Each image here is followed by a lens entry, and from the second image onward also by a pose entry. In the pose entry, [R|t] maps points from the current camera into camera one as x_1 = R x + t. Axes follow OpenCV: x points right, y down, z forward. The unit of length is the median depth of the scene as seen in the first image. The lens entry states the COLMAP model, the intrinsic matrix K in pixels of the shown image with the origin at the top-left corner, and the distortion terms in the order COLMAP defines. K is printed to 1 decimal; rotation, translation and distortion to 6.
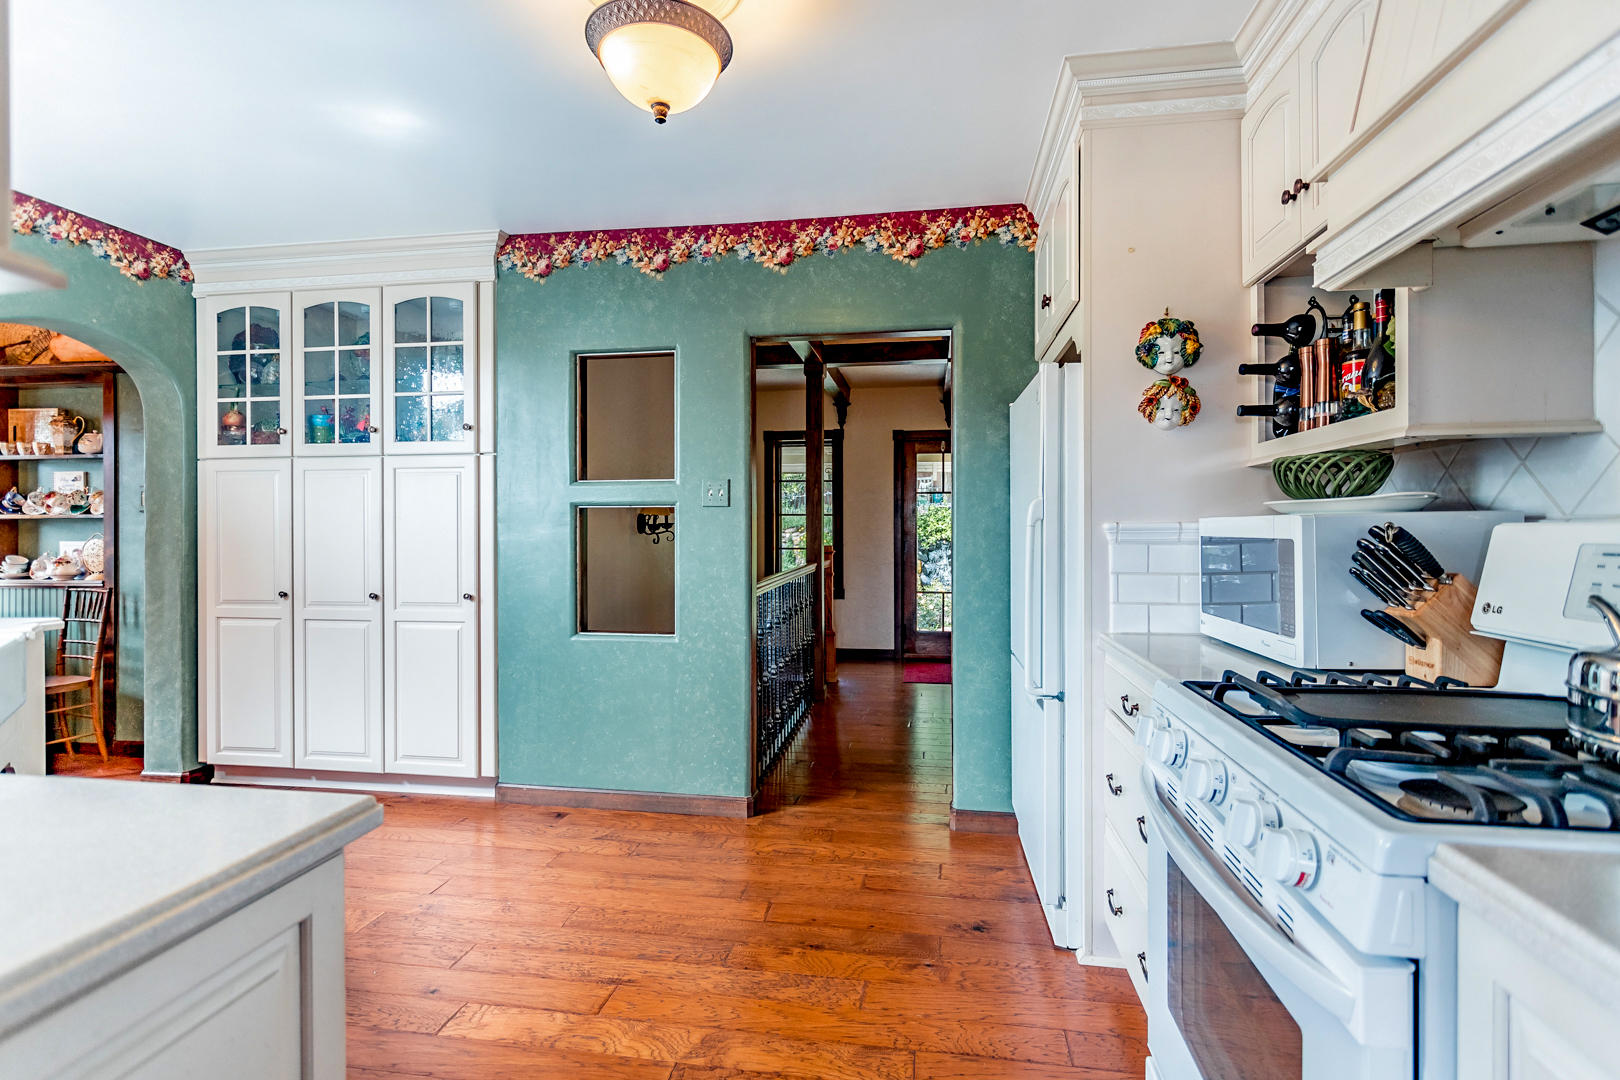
lens RADIAL K [[779.9, 0, 808.5], [0, 779.9, 531.8], [0, 0, 1]] dist [0.000594, -0.000241]
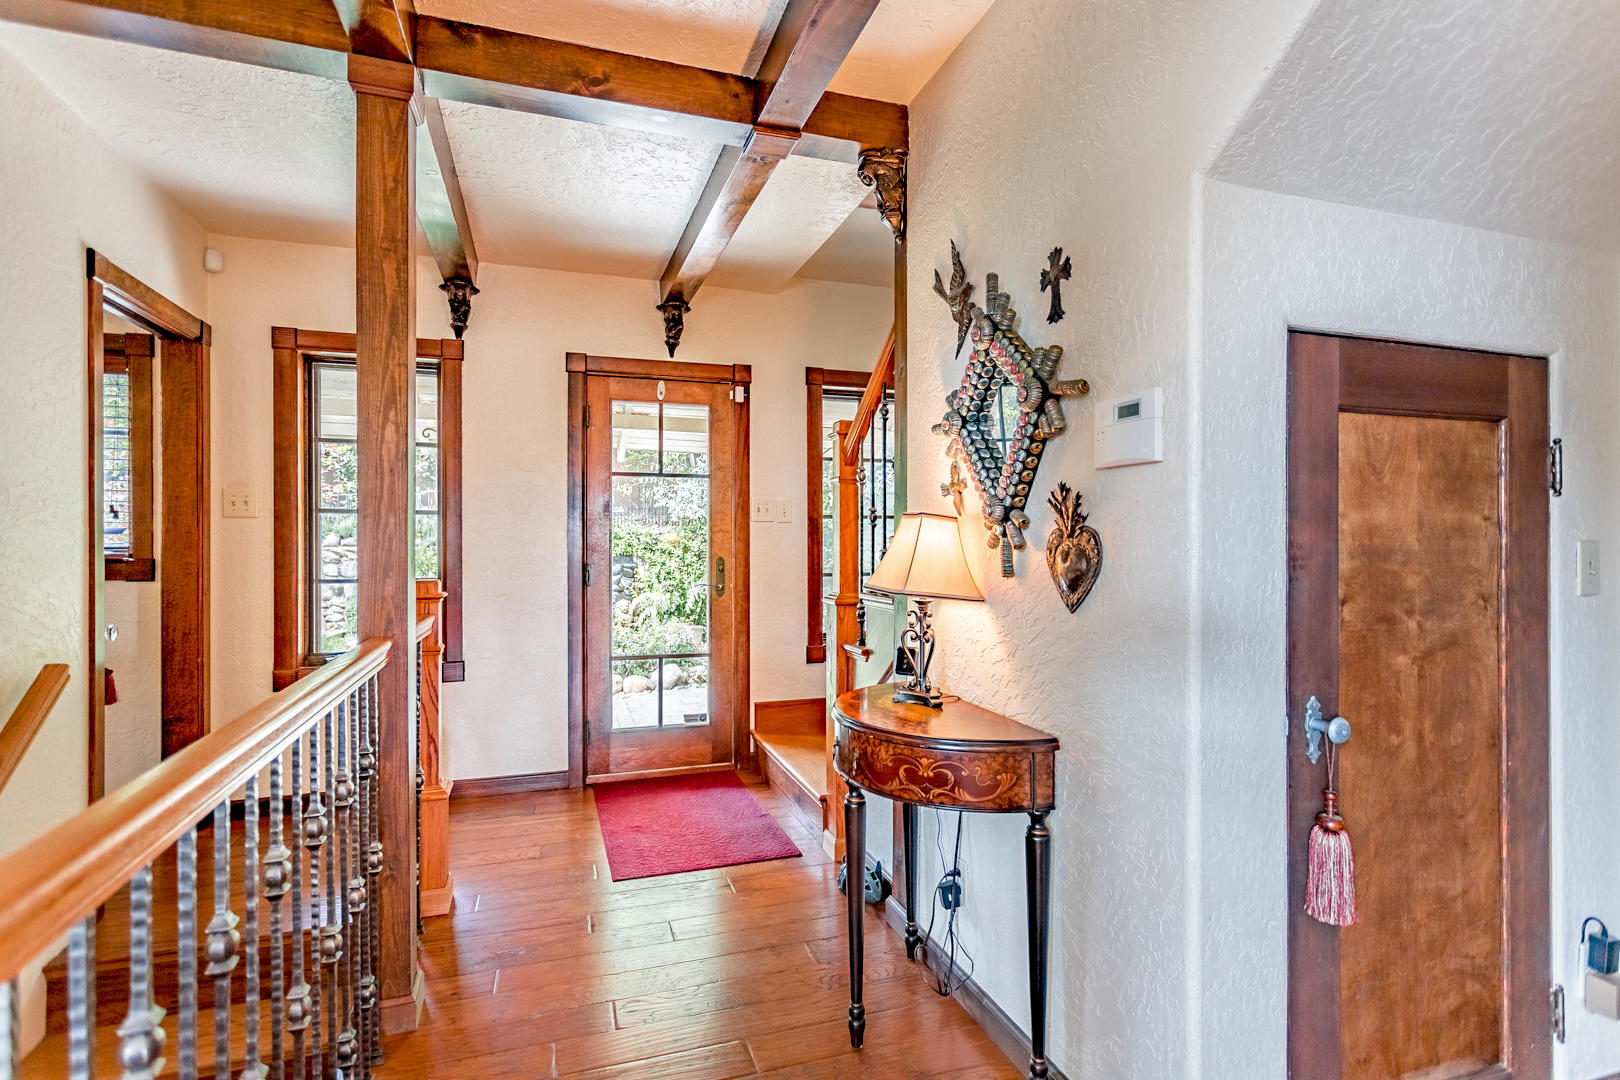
lens RADIAL K [[779.9, 0, 821.0], [0, 779.9, 535.4], [0, 0, 1]] dist [0.000594, -0.000241]
pose [[0.878655, 0.001859, 0.477453, 0.009369], [0.000878, 0.999984, -0.005509, -0.004496], [-0.477456, 0.005259, 0.878640, 0.457372]]
